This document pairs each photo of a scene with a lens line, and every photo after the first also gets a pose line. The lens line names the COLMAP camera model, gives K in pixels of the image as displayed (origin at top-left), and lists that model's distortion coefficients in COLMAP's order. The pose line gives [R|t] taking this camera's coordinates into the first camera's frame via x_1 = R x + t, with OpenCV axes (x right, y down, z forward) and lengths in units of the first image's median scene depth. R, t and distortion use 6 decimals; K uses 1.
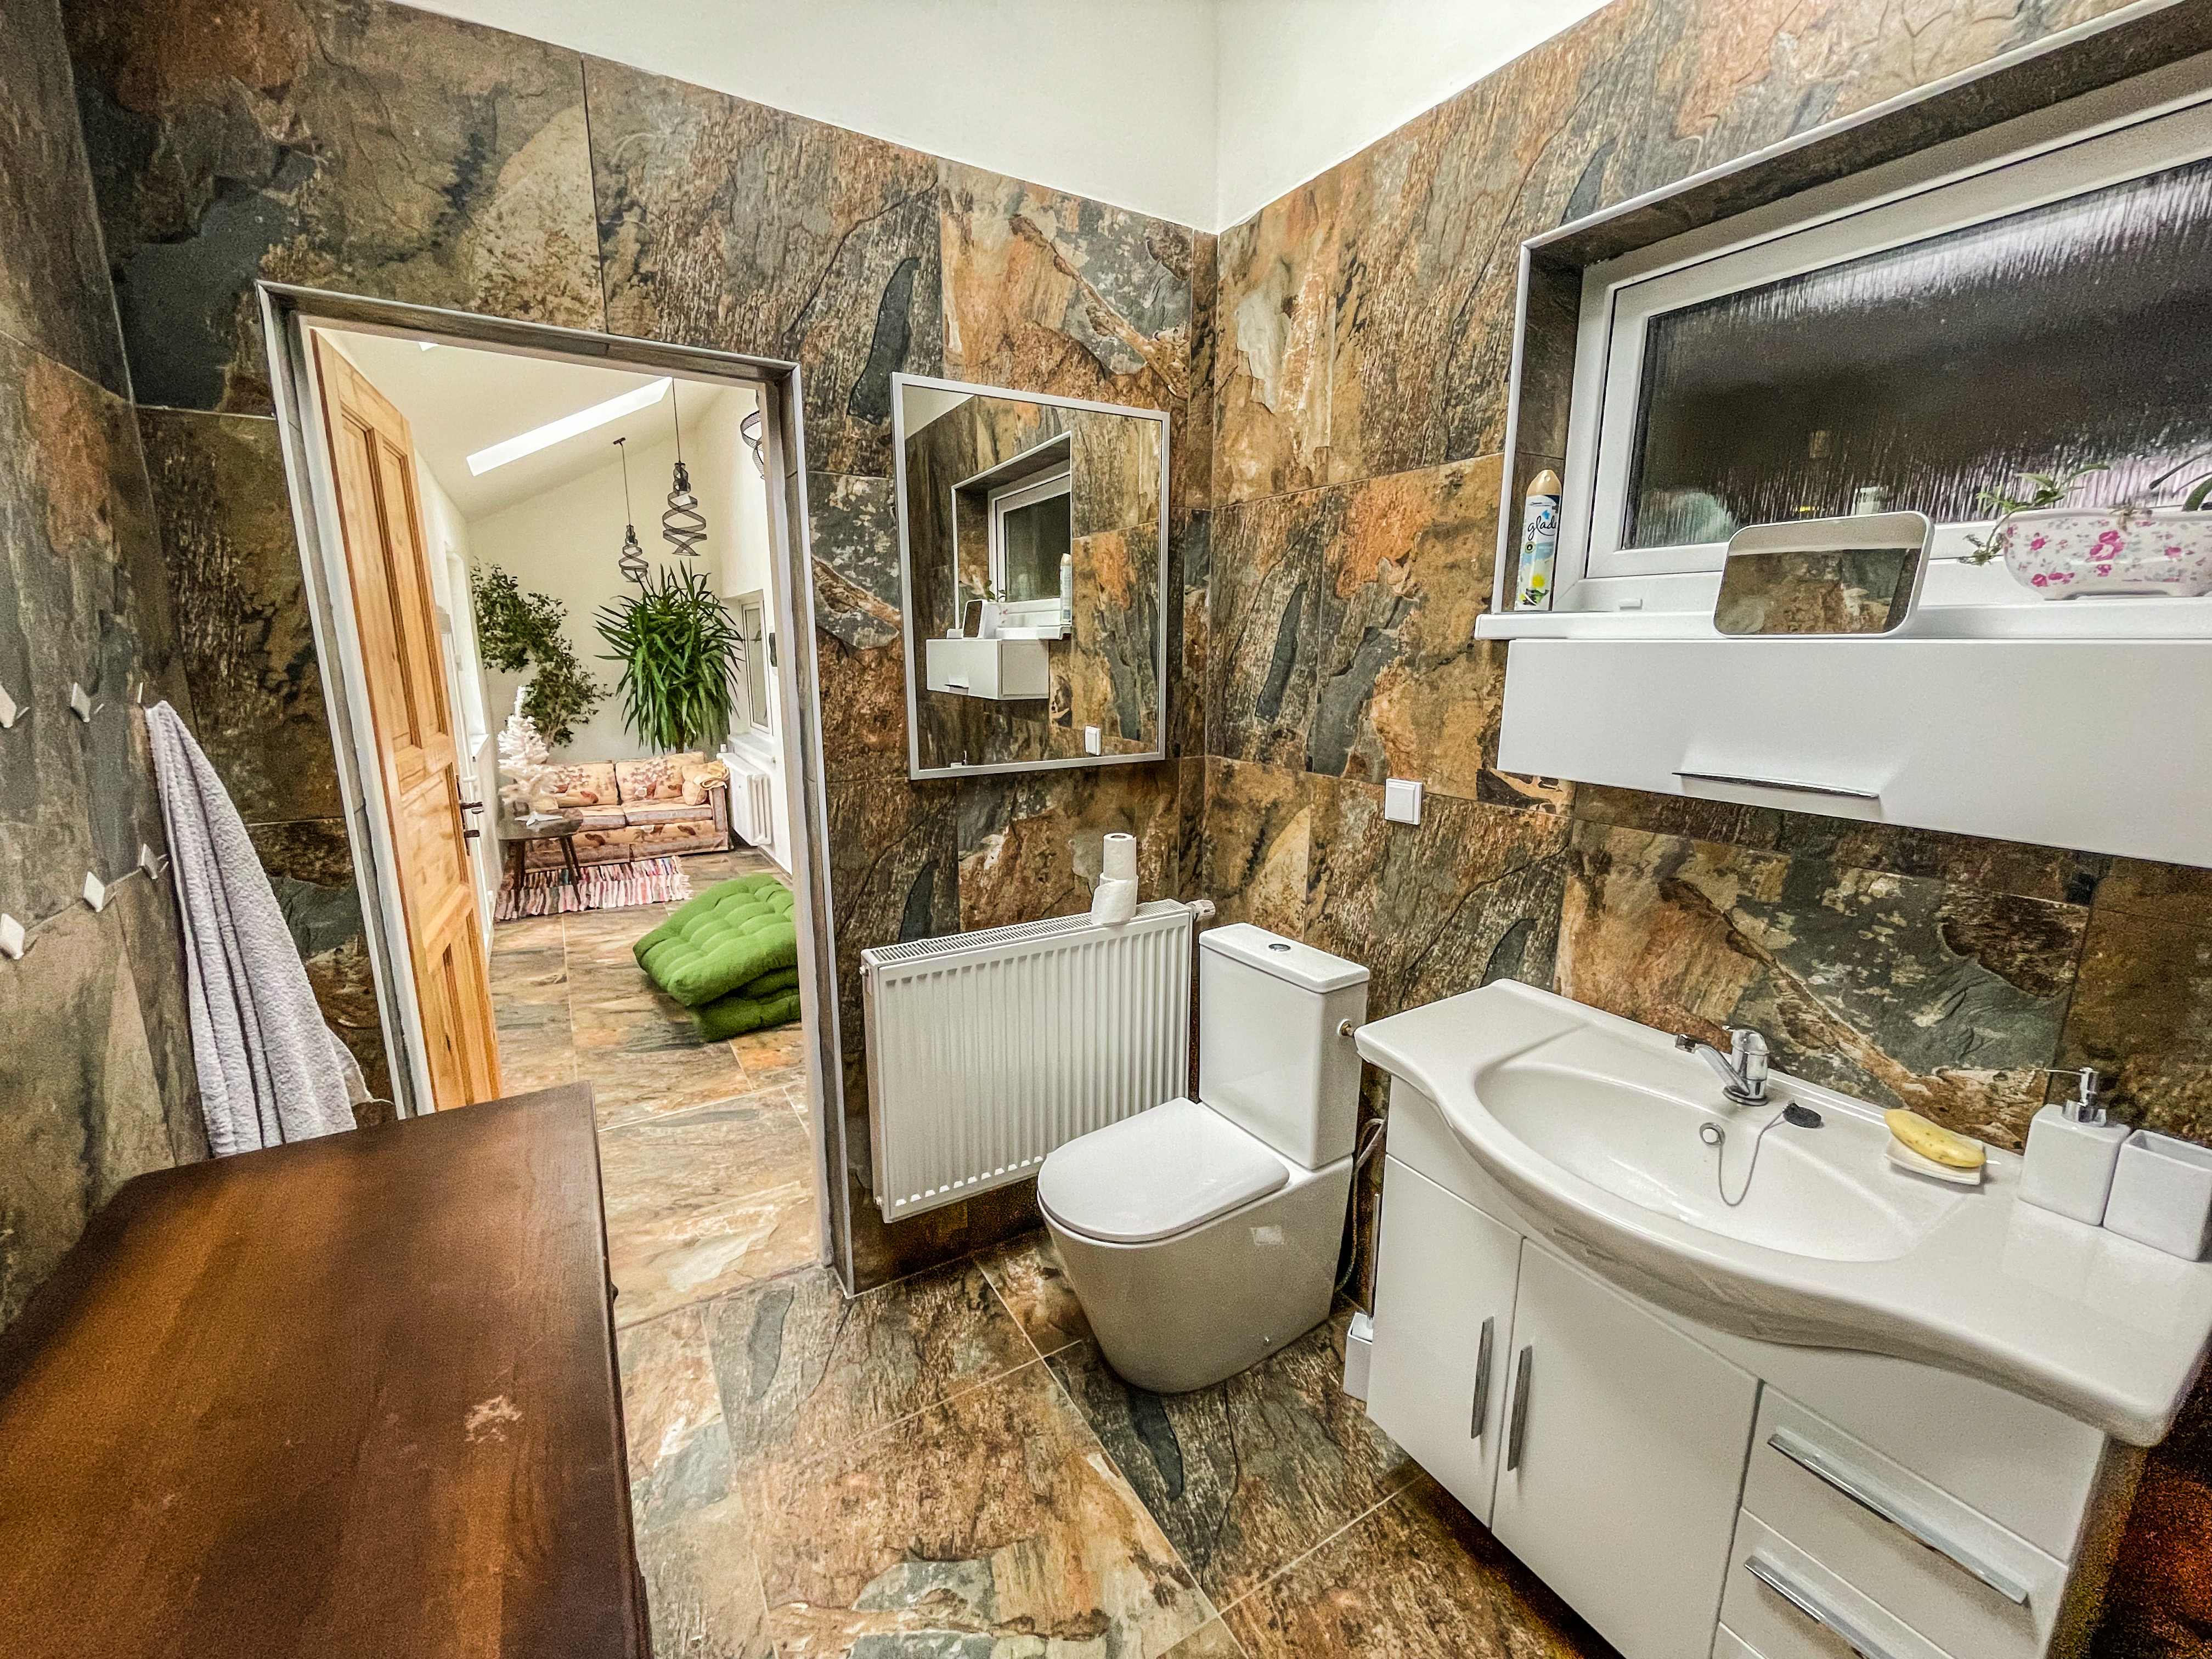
lens RADIAL K [[903.8, 0, 1104.1], [0, 903.8, 832.3], [0, 0, 1]] dist [0.000870, -0.001052]
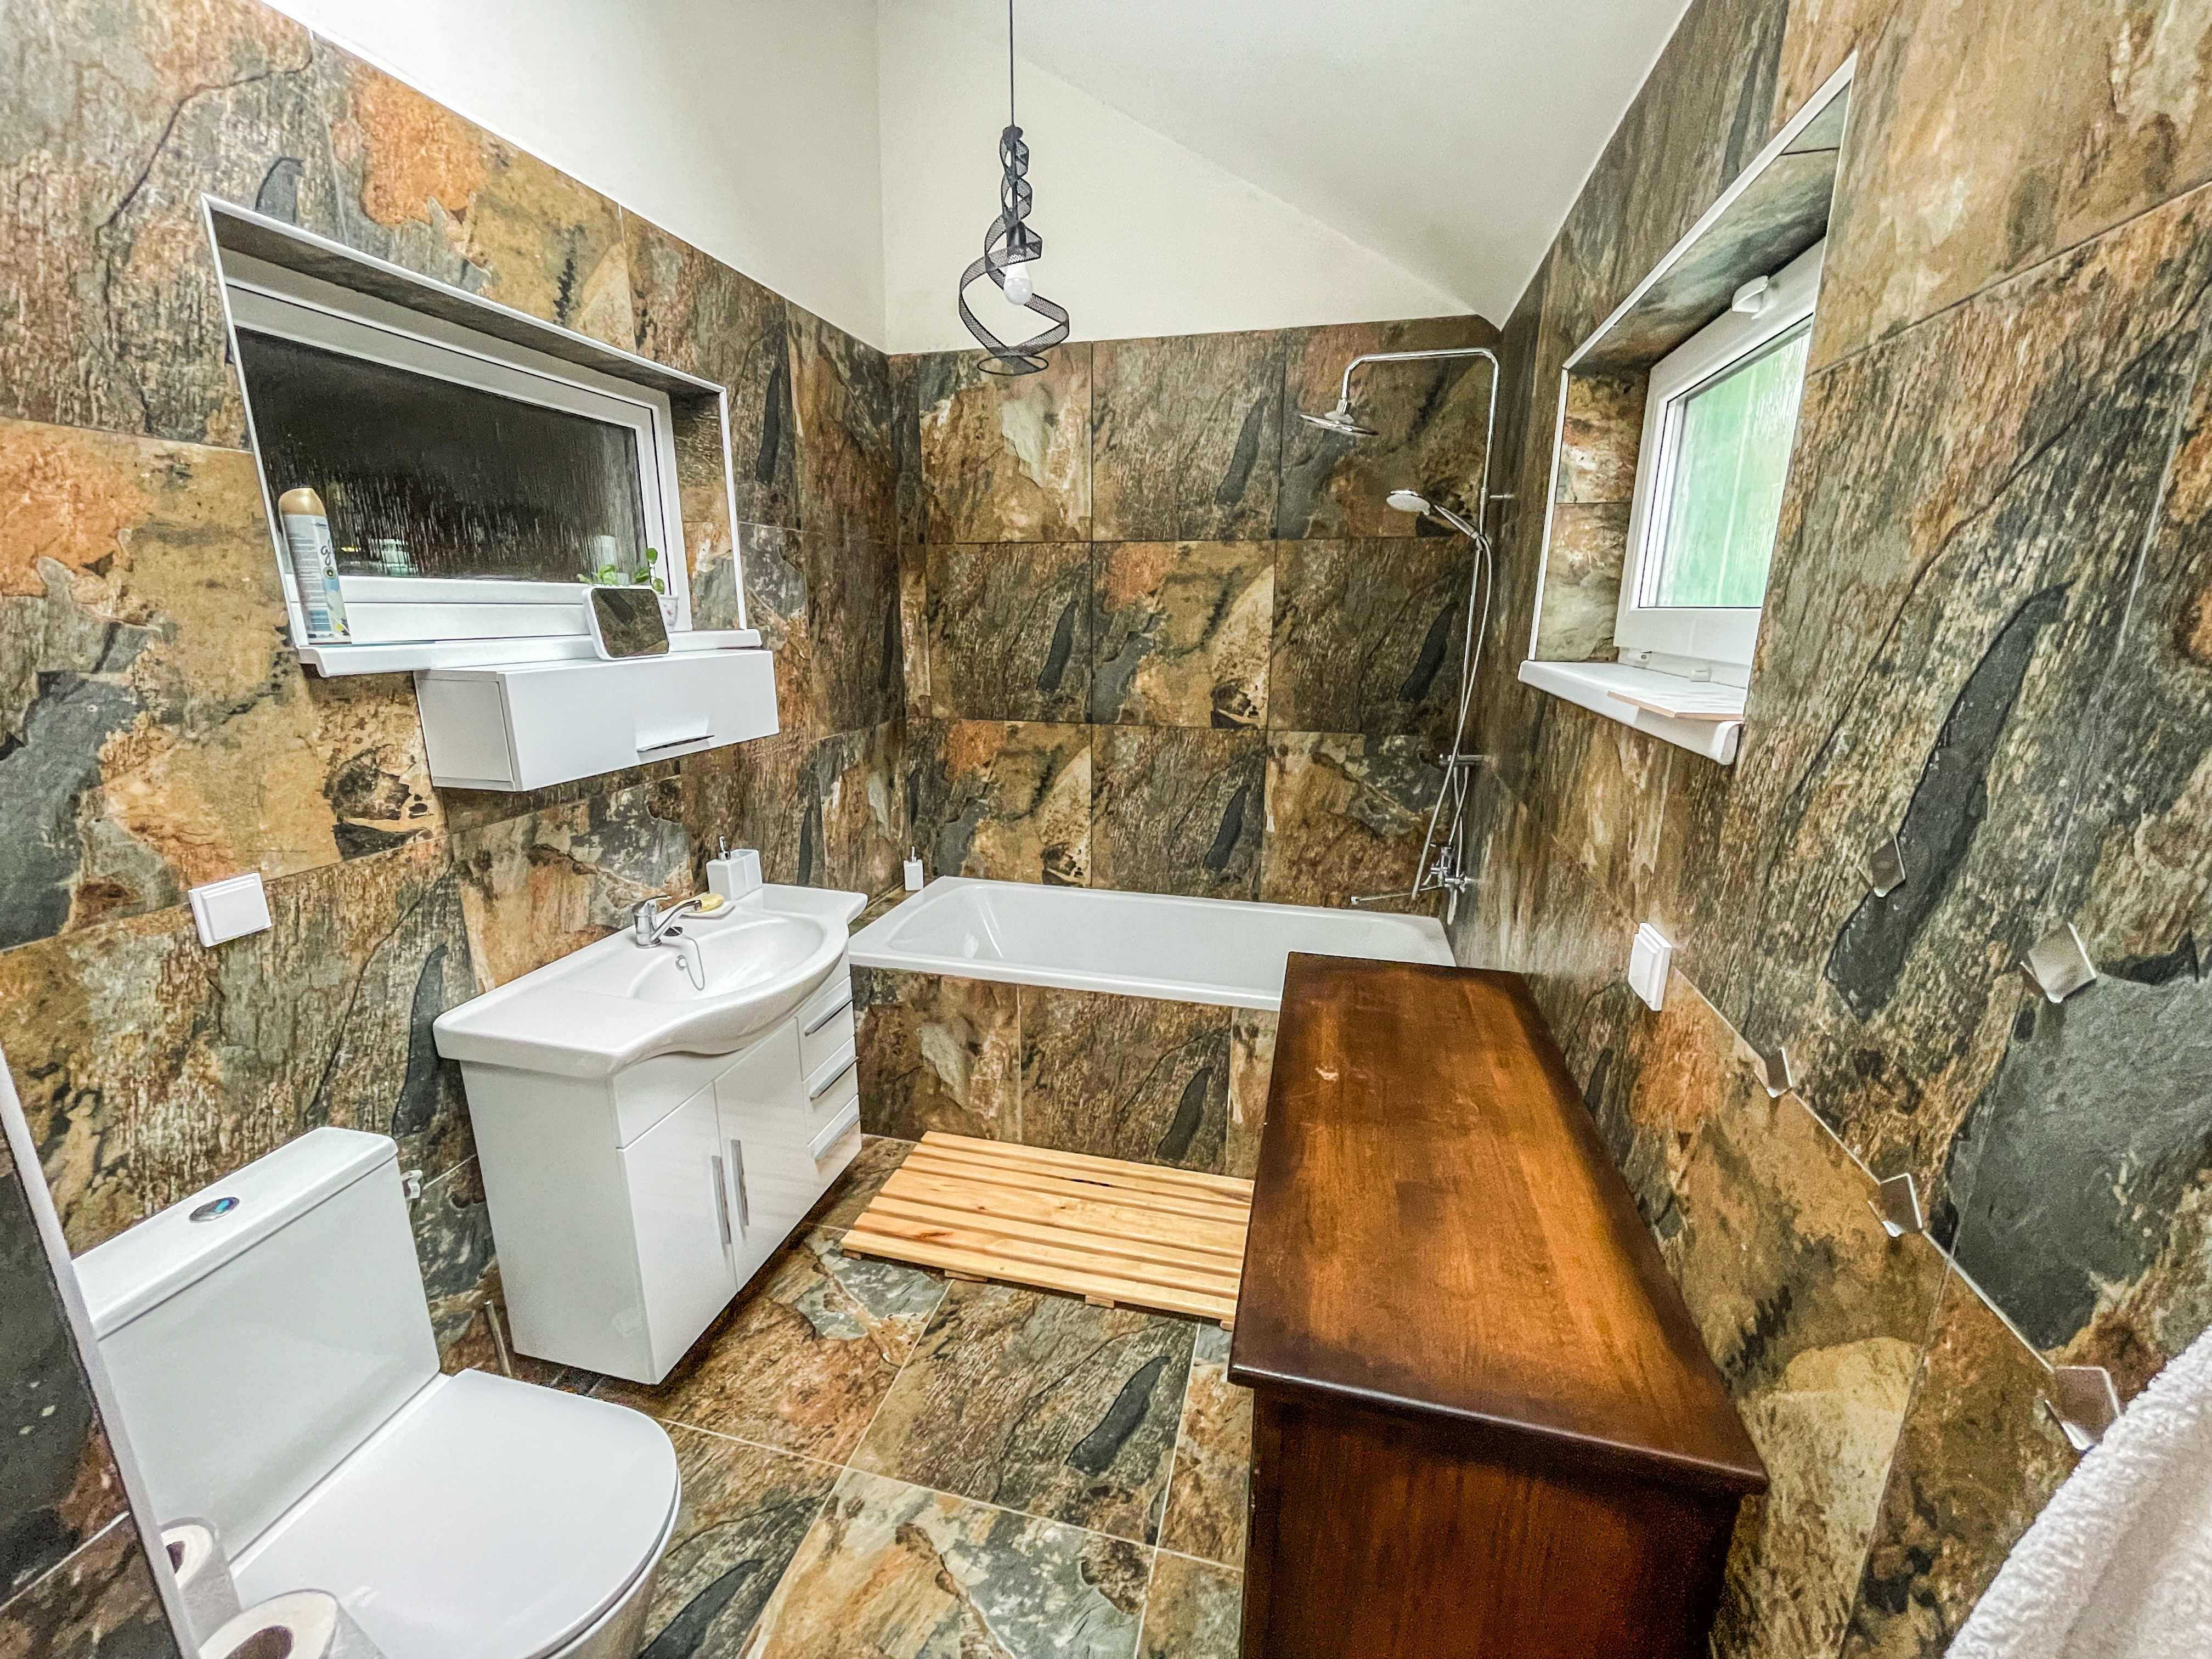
lens RADIAL K [[903.8, 0, 1109.5], [0, 903.8, 827.5], [0, 0, 1]] dist [0.000870, -0.001052]
pose [[-0.710438, -0.176241, 0.681334, -1.125241], [0.135769, 0.915625, 0.378414, -0.476834], [-0.690539, 0.361344, -0.626567, 1.678771]]
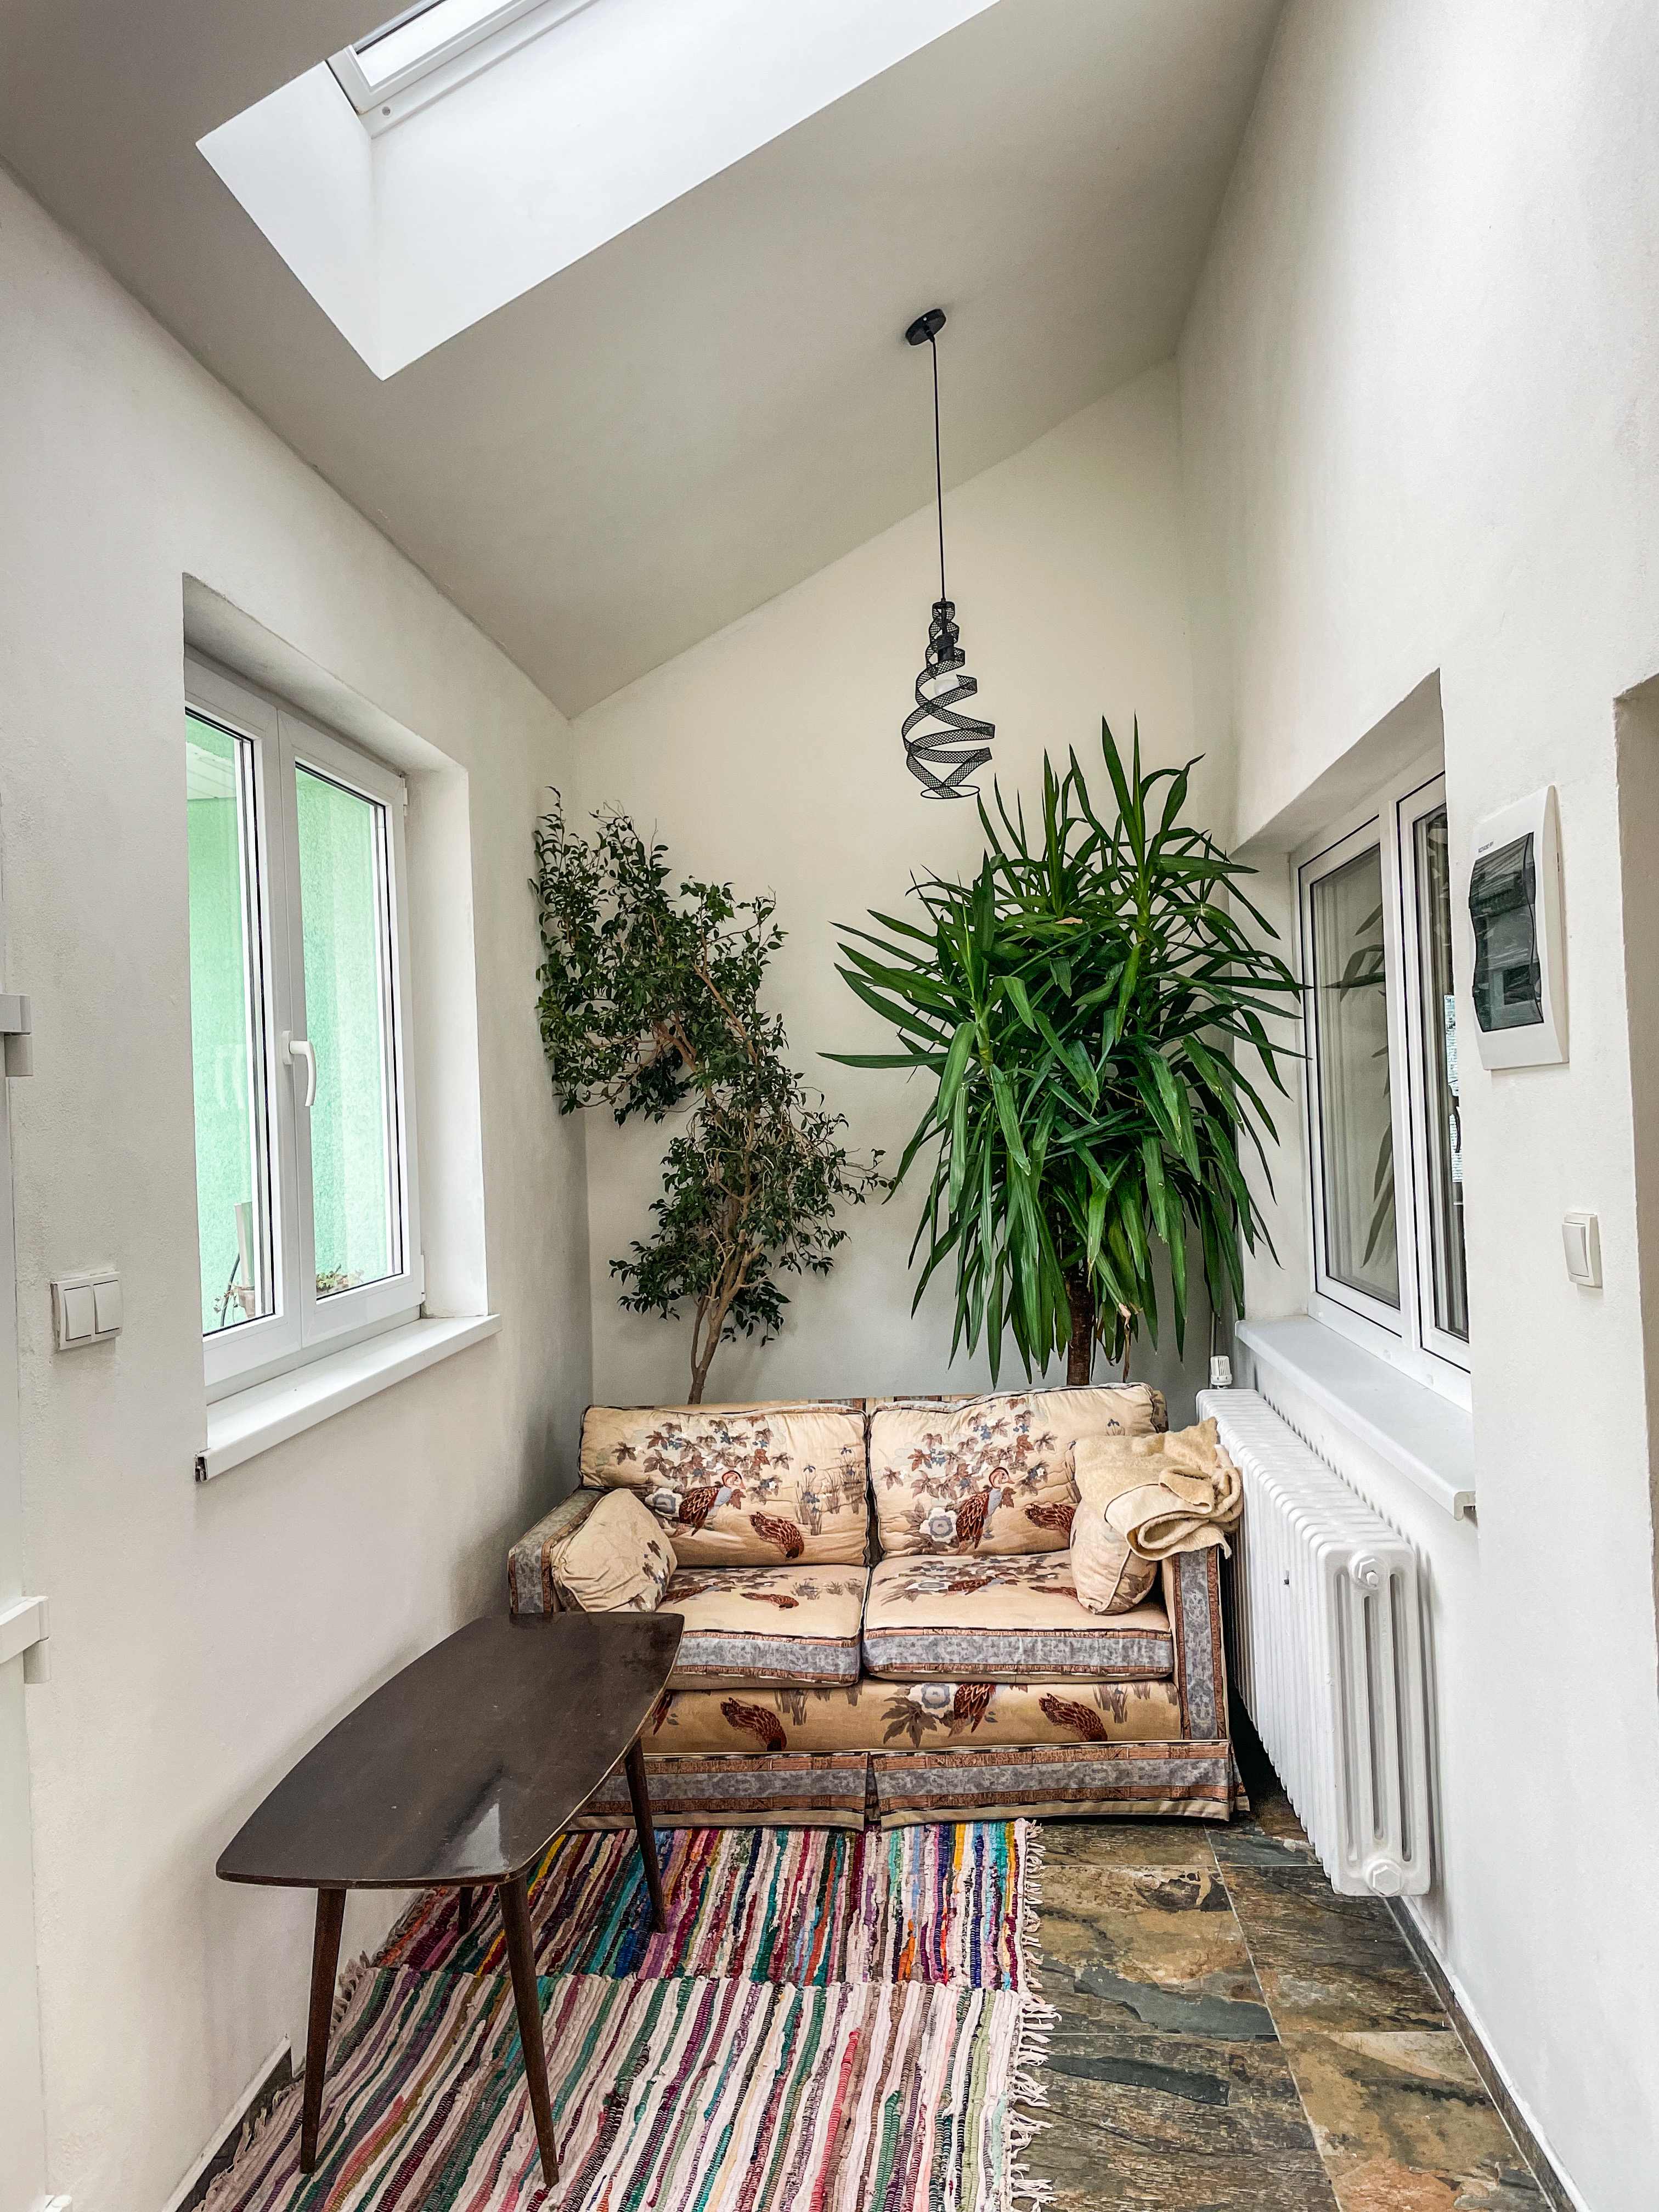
lens RADIAL K [[1689.3, 0, 827.0], [0, 1689.3, 1099.0], [0, 0, 1]] dist [0.071128, -0.084083]
pose [[0.812789, -0.039159, -0.581240, -0.216477], [-0.074430, 0.982581, -0.170278, -0.078349], [0.577783, 0.181662, 0.795717, 0.508132]]
